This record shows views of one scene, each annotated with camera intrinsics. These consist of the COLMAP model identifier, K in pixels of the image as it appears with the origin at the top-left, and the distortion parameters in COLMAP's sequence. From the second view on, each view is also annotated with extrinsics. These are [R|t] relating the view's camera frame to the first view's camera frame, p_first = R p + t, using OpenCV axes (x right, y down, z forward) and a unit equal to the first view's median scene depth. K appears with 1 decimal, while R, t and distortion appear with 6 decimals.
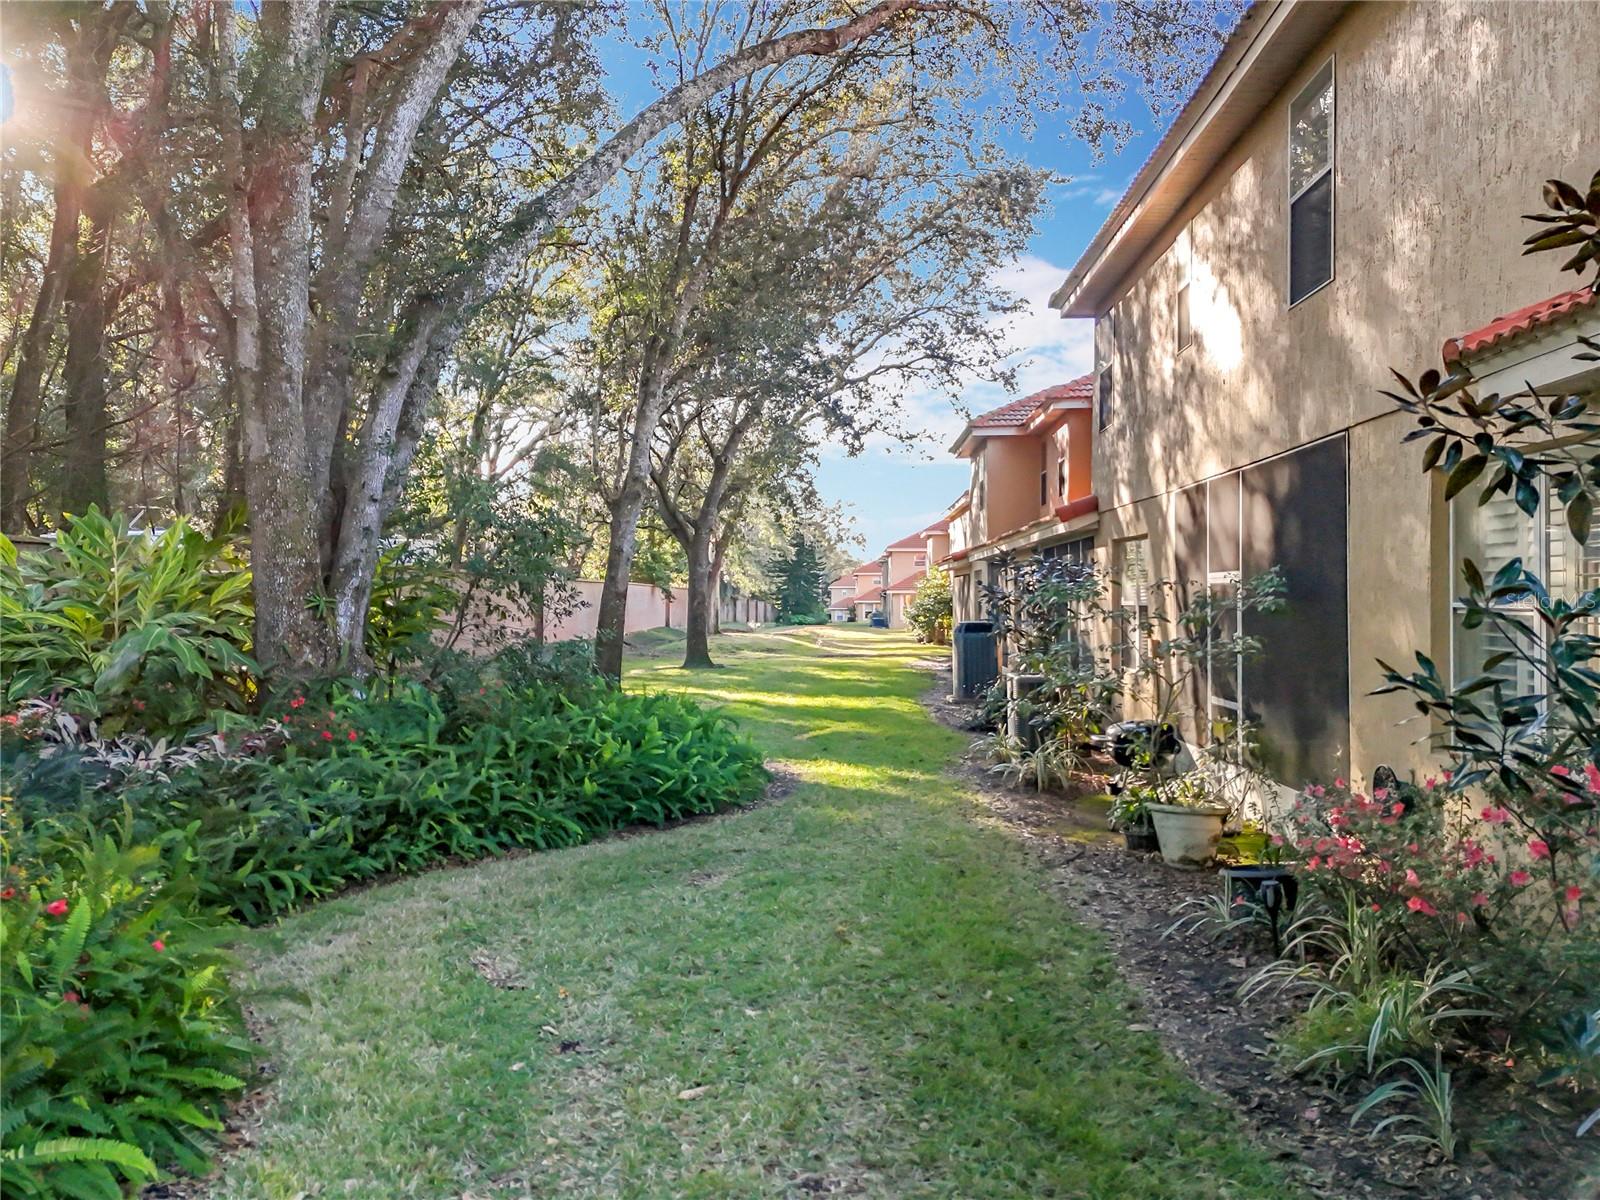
lens RADIAL K [[1191.0, 0, 790.6], [0, 1191.0, 598.2], [0, 0, 1]] dist [-0.000928, 0.001460]
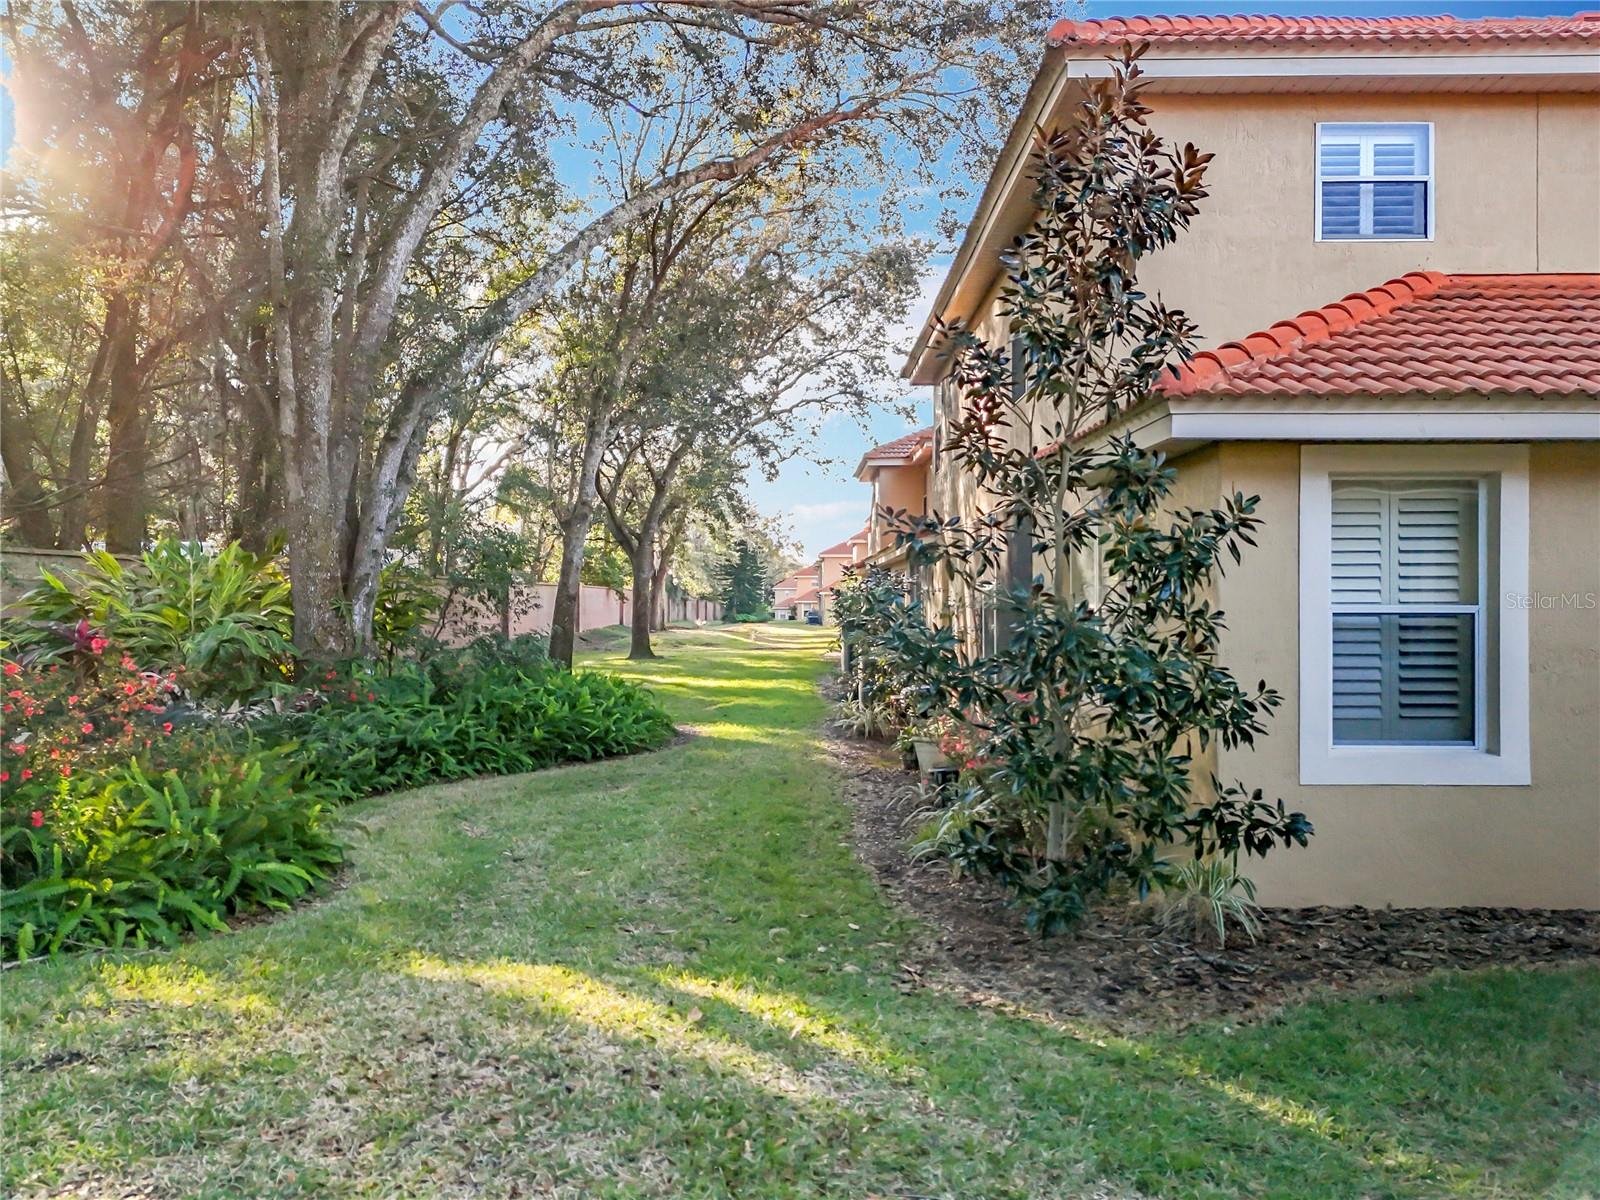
lens RADIAL K [[1097.5, 0, 810.8], [0, 1097.5, 599.6], [0, 0, 1]] dist [-0.007230, -0.003585]
pose [[0.998014, -0.001592, 0.062976, 0.048050], [0.001524, 0.999998, 0.001129, -0.002283], [-0.062978, -0.001030, 0.998014, -0.213800]]
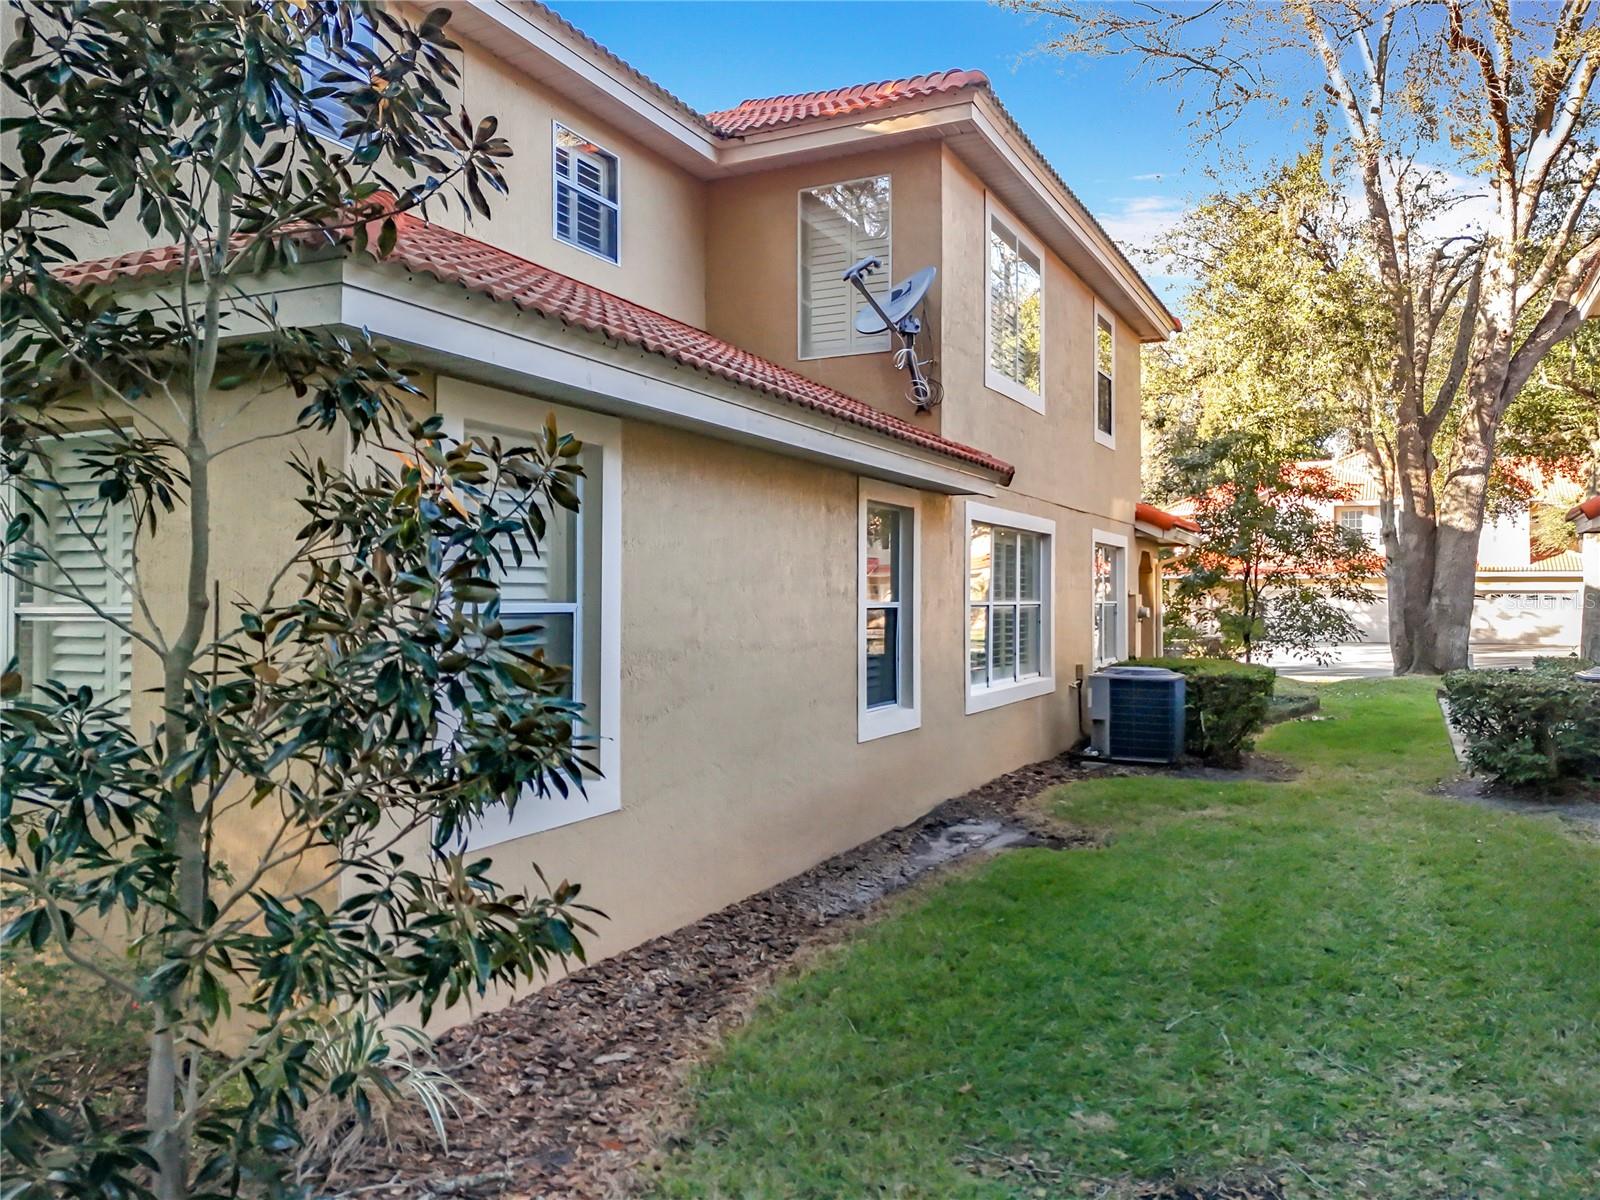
lens RADIAL K [[1191.0, 0, 800.5], [0, 1191.0, 597.3], [0, 0, 1]] dist [-0.000928, 0.001460]
pose [[0.400604, -0.003863, 0.916243, -0.294529], [0.005035, 0.999985, 0.002015, 0.007664], [-0.916237, 0.003806, 0.400618, 1.612725]]
